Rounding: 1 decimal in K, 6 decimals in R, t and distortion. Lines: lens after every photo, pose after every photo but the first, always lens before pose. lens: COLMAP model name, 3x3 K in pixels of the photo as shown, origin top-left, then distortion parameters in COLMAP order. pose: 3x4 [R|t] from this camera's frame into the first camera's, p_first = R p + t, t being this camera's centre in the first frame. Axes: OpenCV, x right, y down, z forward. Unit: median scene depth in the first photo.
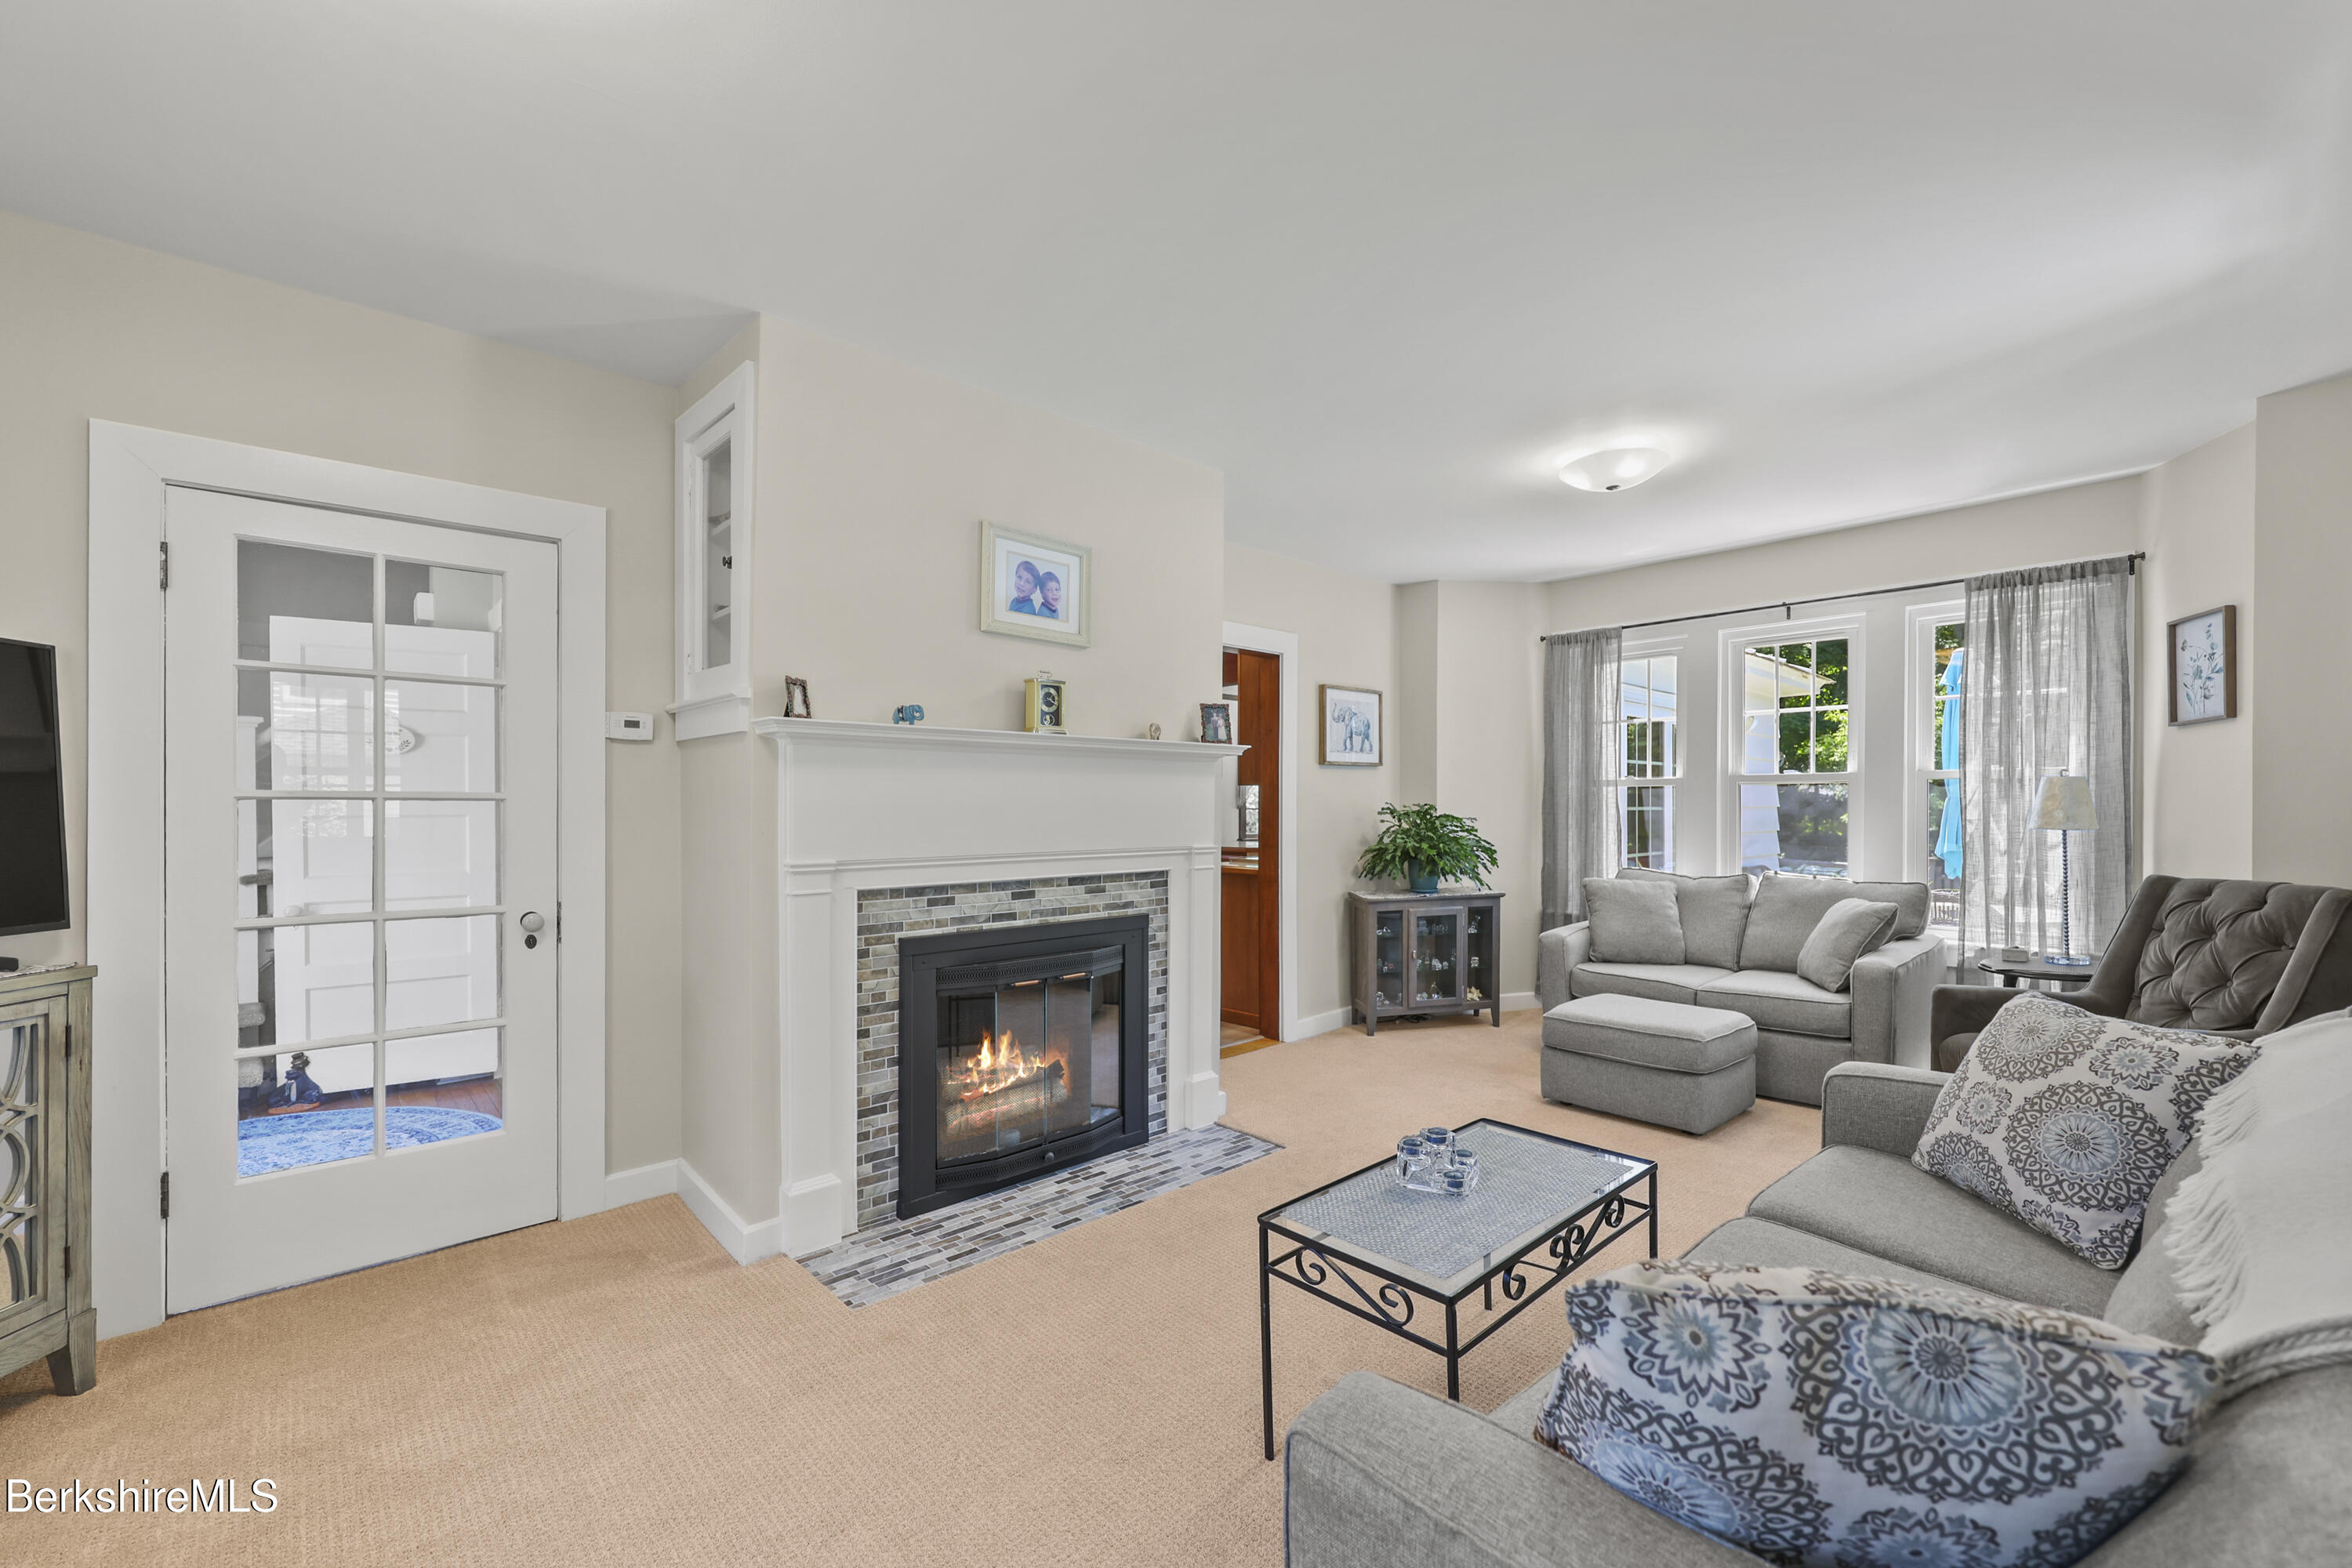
lens RADIAL K [[955.1, 0, 1201.2], [0, 955.1, 811.0], [0, 0, 1]] dist [0.003435, -0.001663]
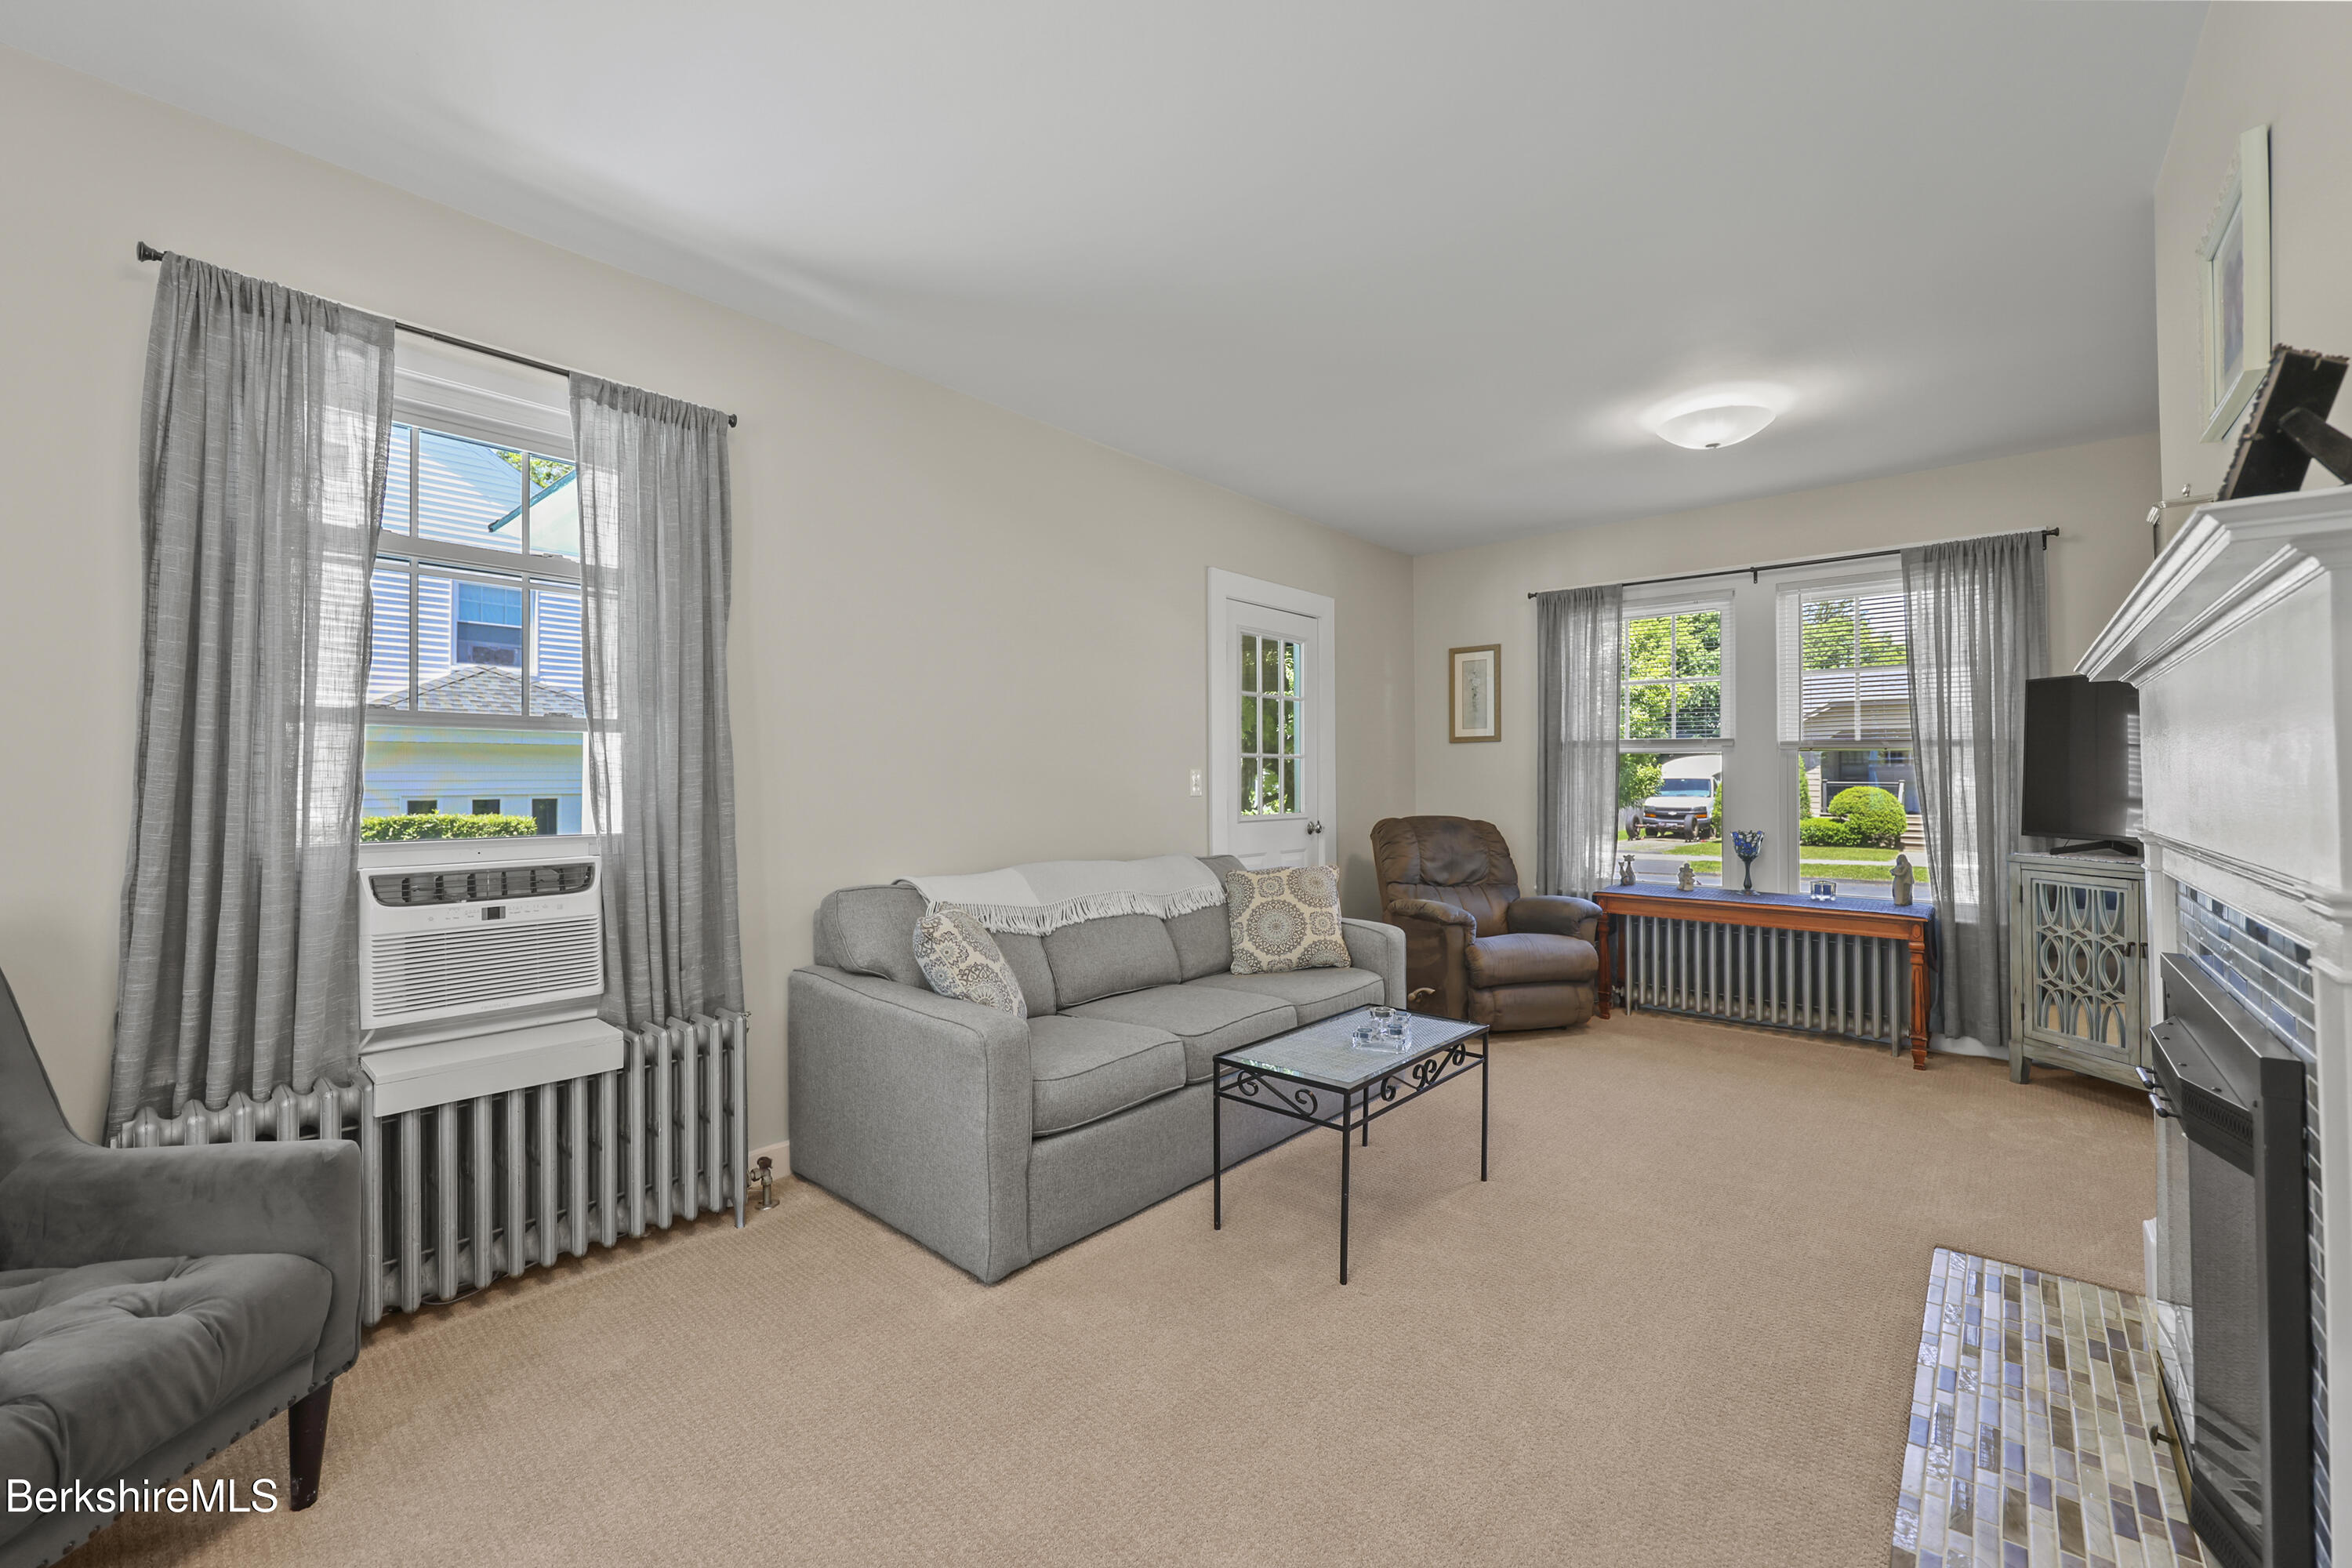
lens RADIAL K [[955.1, 0, 1188.6], [0, 955.1, 769.8], [0, 0, 1]] dist [0.003435, -0.001663]
pose [[-0.994317, 0.004376, -0.106366, 0.336850], [0.005004, 0.999972, -0.005634, 0.000987], [0.106338, -0.006134, -0.994311, 1.178043]]
